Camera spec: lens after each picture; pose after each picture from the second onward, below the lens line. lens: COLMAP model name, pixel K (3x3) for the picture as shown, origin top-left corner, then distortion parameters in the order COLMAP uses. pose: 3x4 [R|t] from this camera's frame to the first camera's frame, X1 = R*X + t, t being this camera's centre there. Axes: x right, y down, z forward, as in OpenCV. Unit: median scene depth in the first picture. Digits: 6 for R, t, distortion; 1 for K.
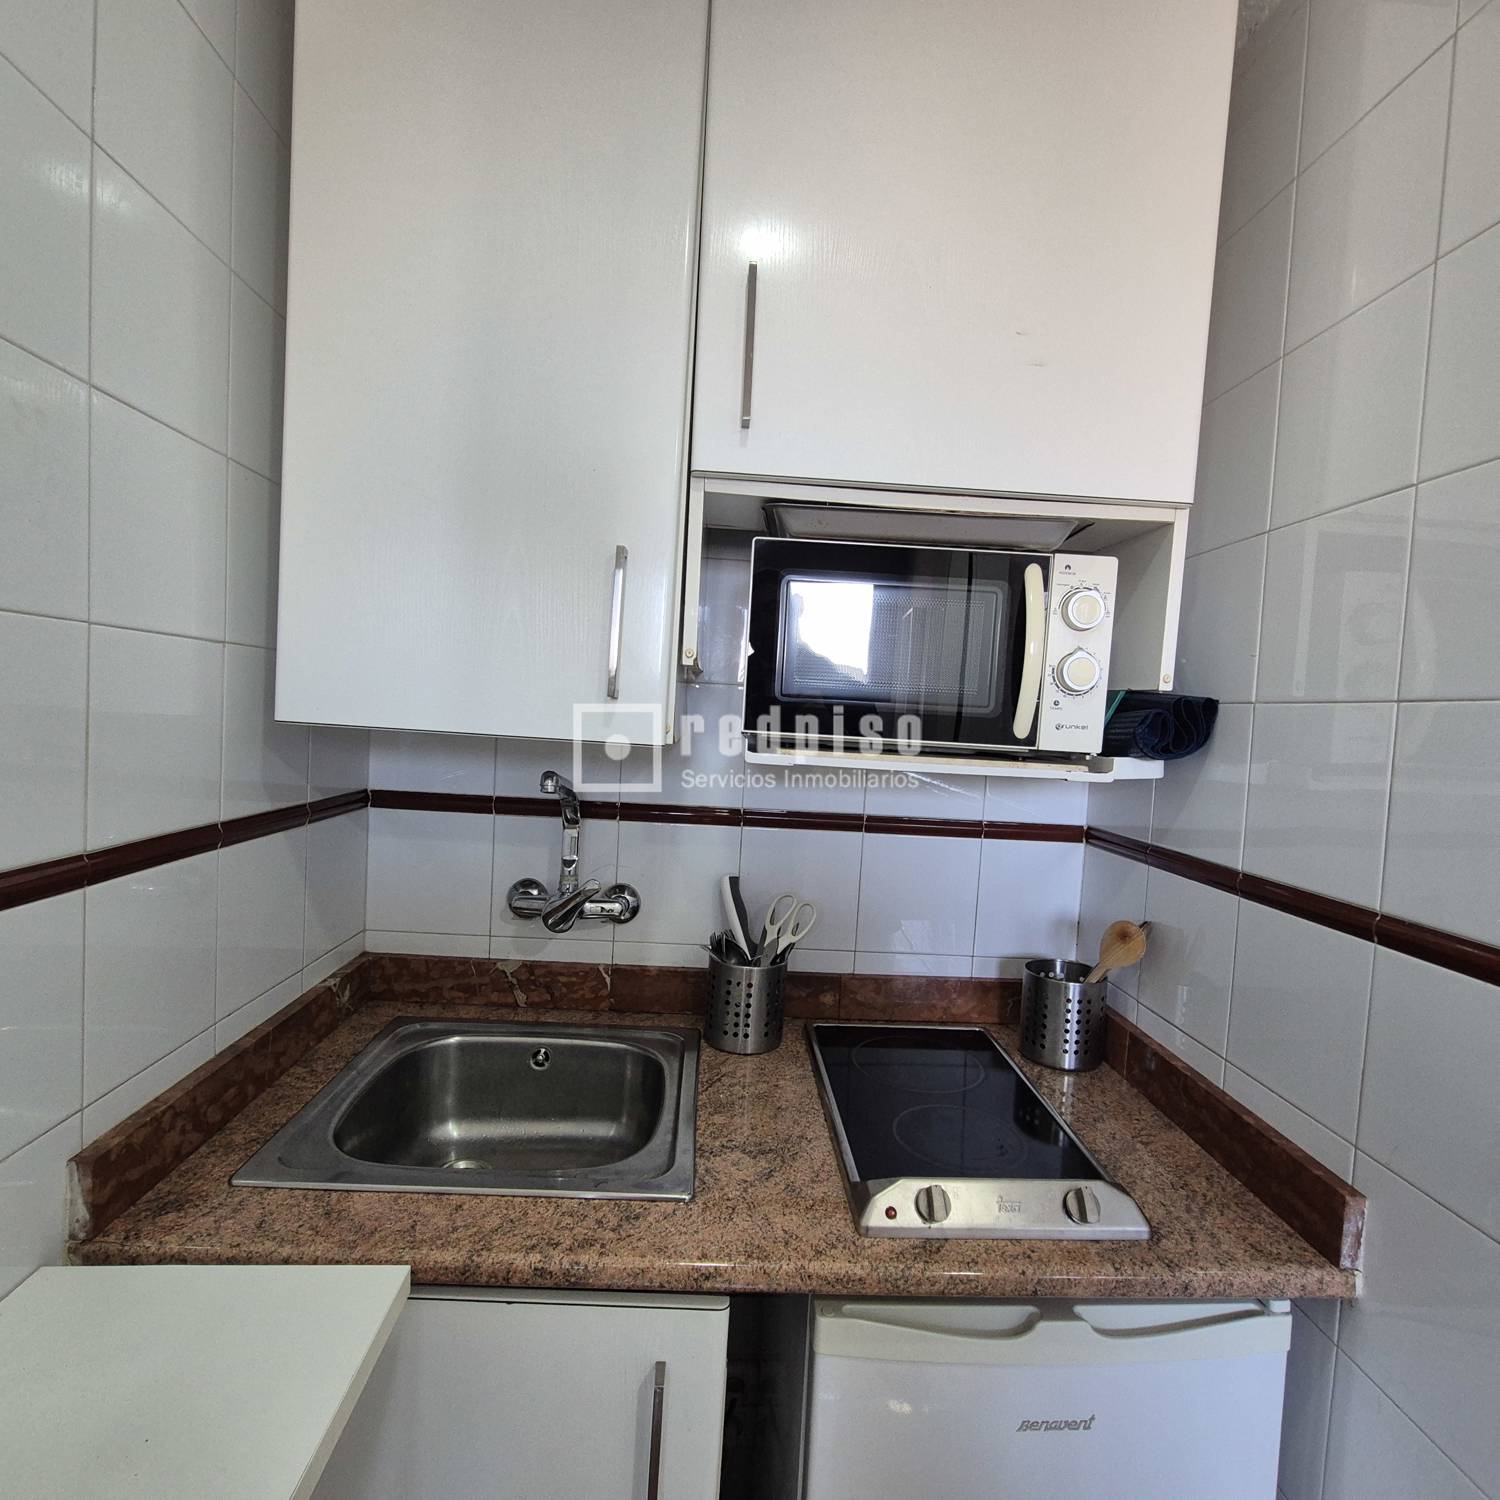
lens RADIAL K [[818.6, 0, 758.1], [0, 818.6, 758.3], [0, 0, 1]] dist [-0.005310, 0.001804]
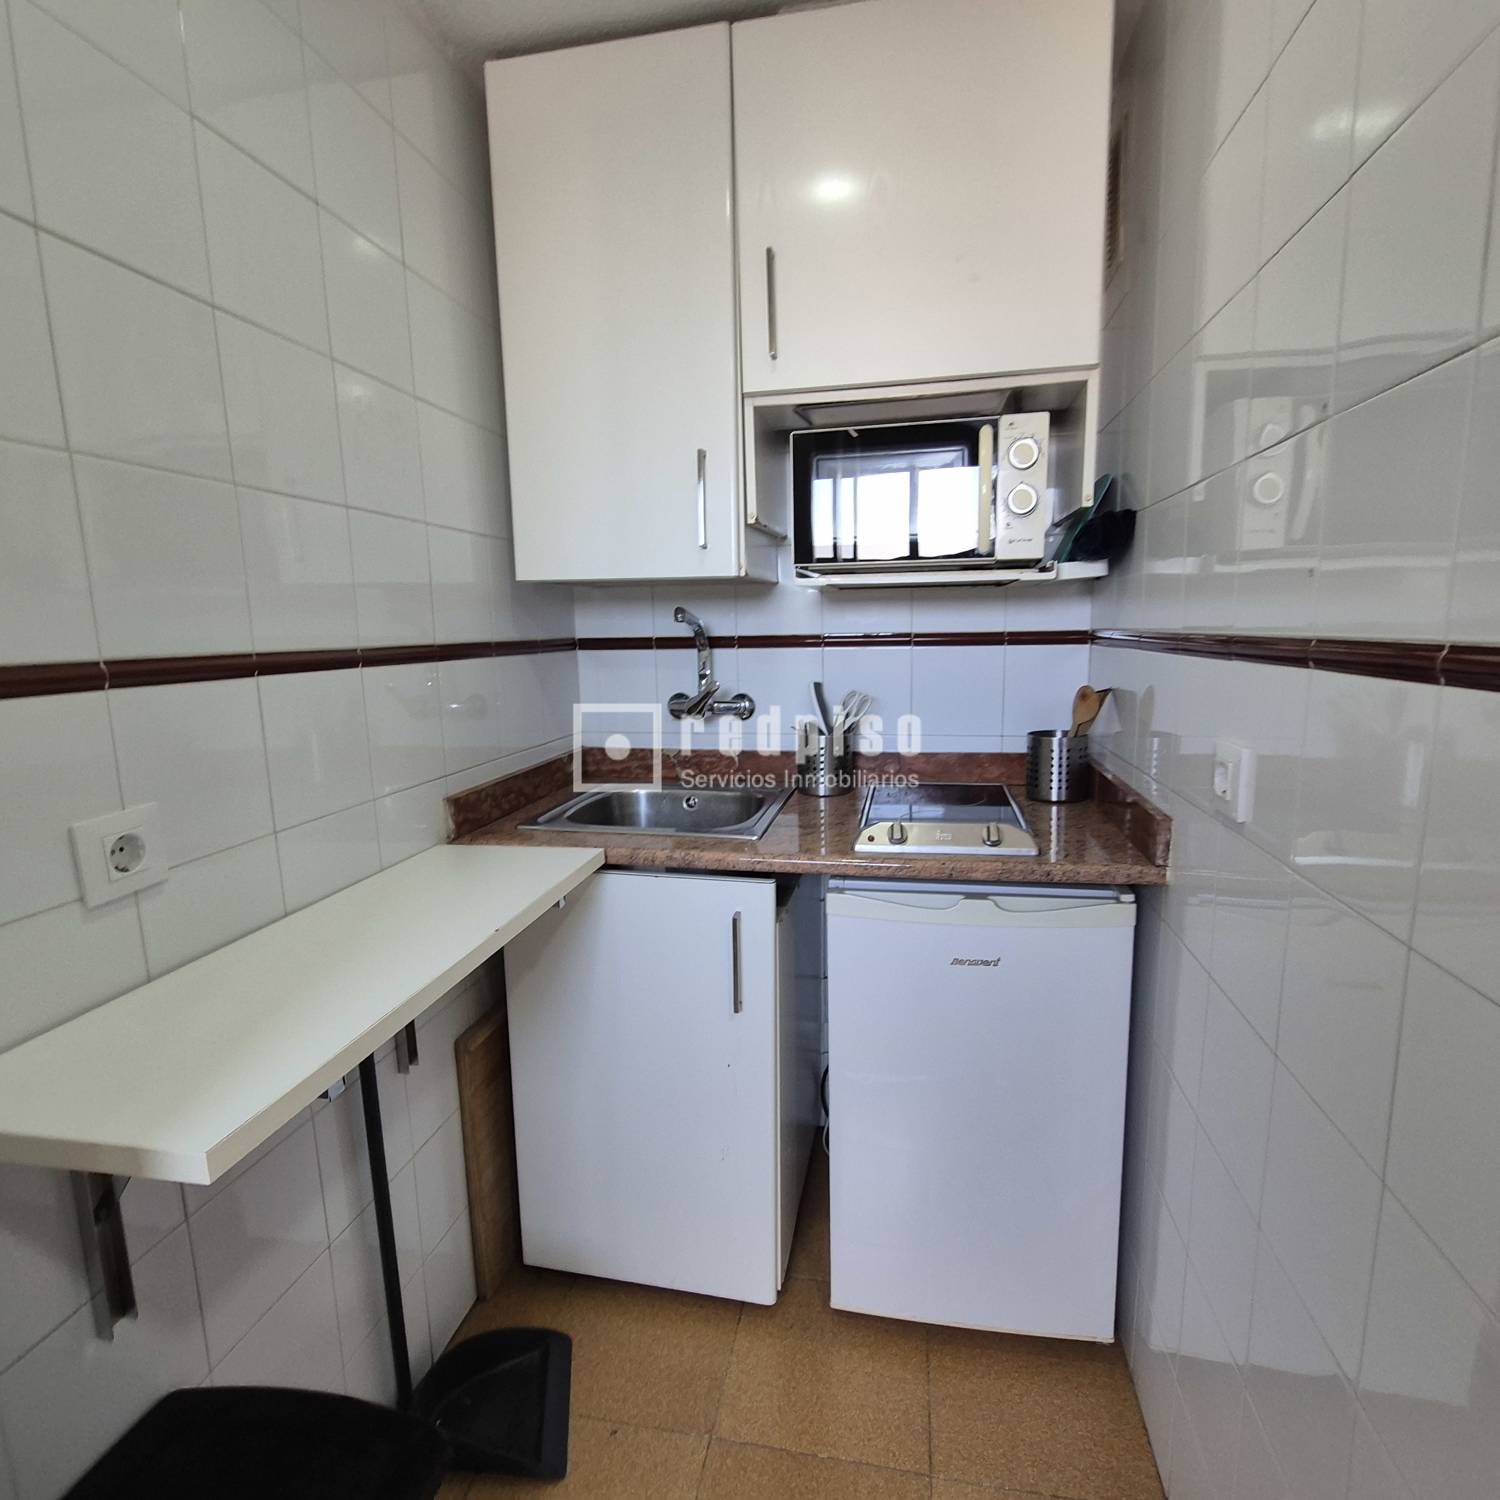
lens RADIAL K [[818.6, 0, 758.8], [0, 818.6, 759.4], [0, 0, 1]] dist [-0.005310, 0.001804]
pose [[0.966930, -0.033096, -0.252886, 0.294786], [0.059110, 0.993627, 0.095973, 0.176857], [0.248098, -0.107747, 0.962724, -0.518636]]
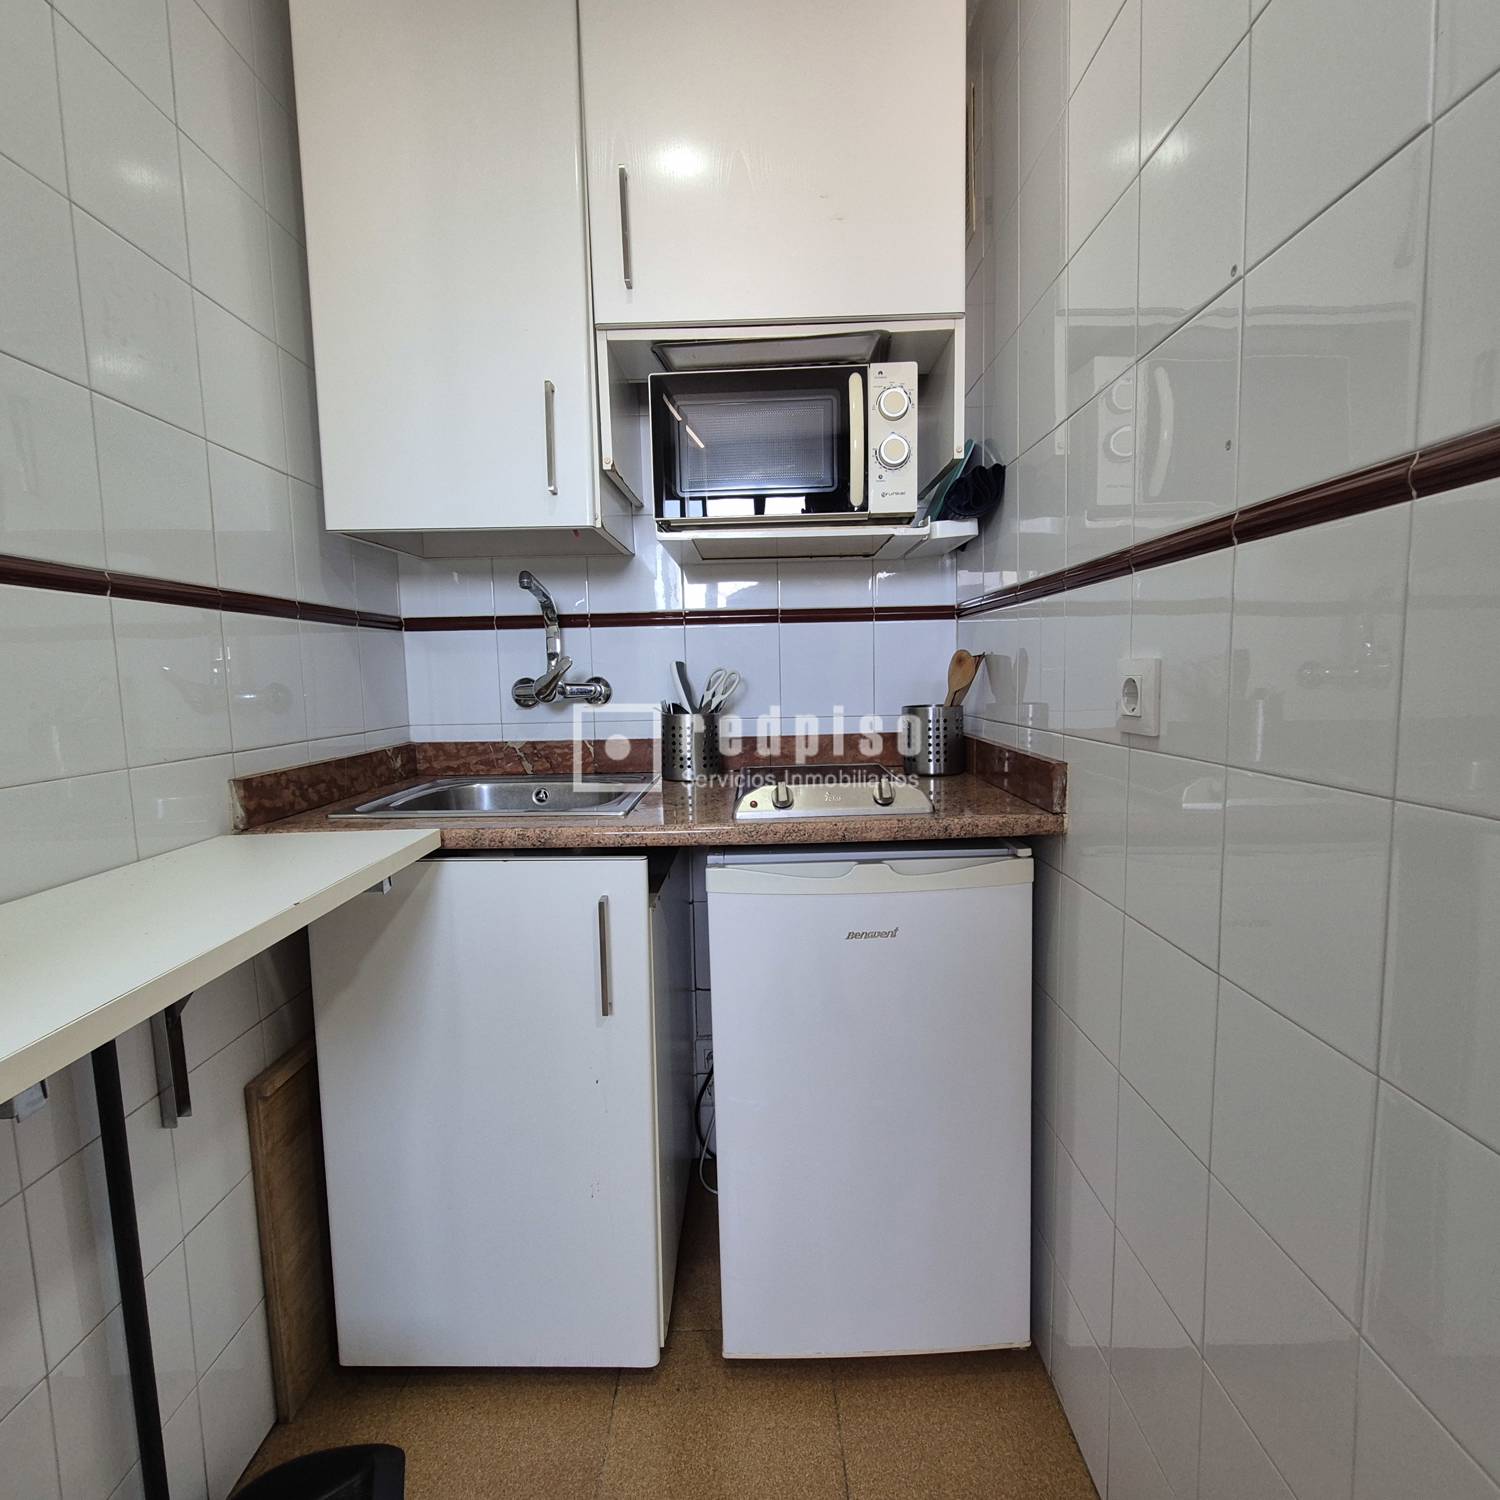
lens RADIAL K [[818.6, 0, 759.4], [0, 818.6, 759.4], [0, 0, 1]] dist [-0.005310, 0.001804]
pose [[0.995576, -0.071779, -0.060632, 0.215170], [0.074708, 0.996074, 0.047495, 0.322607], [0.056985, -0.051815, 0.997030, -0.392088]]
